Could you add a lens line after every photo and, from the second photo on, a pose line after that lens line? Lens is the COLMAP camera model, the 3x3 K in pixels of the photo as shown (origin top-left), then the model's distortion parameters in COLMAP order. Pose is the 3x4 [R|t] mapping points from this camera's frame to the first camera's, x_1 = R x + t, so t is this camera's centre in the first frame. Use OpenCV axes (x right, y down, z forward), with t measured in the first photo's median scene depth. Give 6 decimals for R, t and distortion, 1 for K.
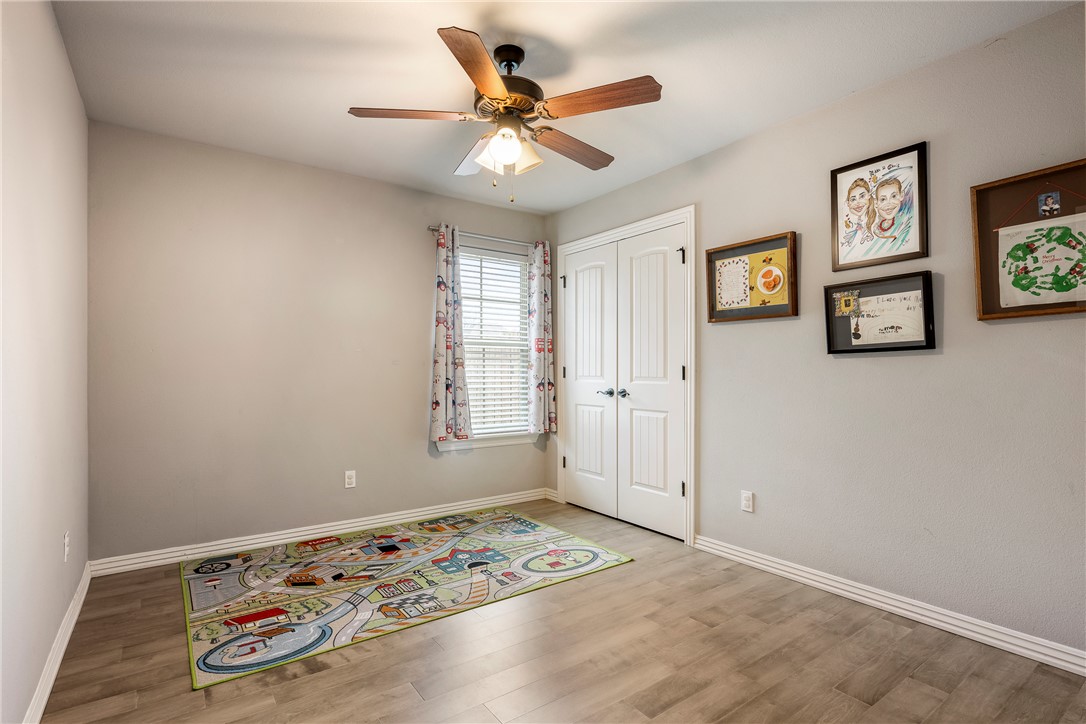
lens RADIAL K [[539.9, 0, 542.1], [0, 539.9, 369.6], [0, 0, 1]] dist [-0.000755, -0.000204]
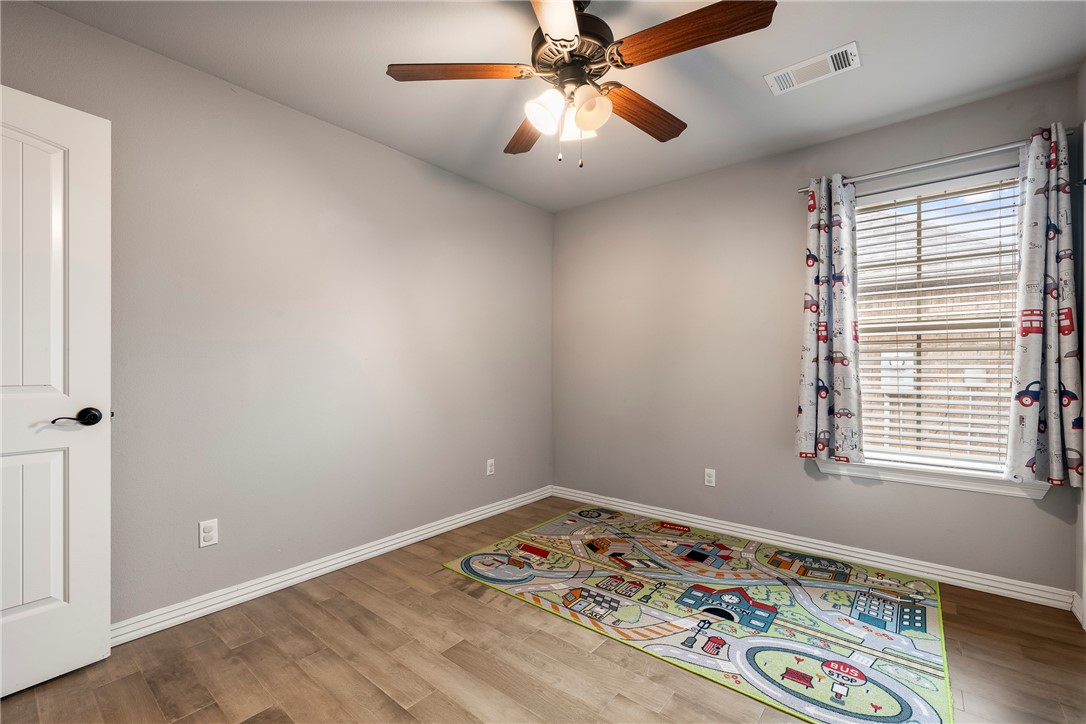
lens RADIAL K [[467.4, 0, 540.0], [0, 467.4, 368.6], [0, 0, 1]] dist [-0.000384, -0.000110]
pose [[0.239711, 0.001491, -0.970843, 0.447398], [0.001971, 0.999996, 0.002022, 0.000060], [0.970842, -0.002398, 0.239707, 0.539029]]
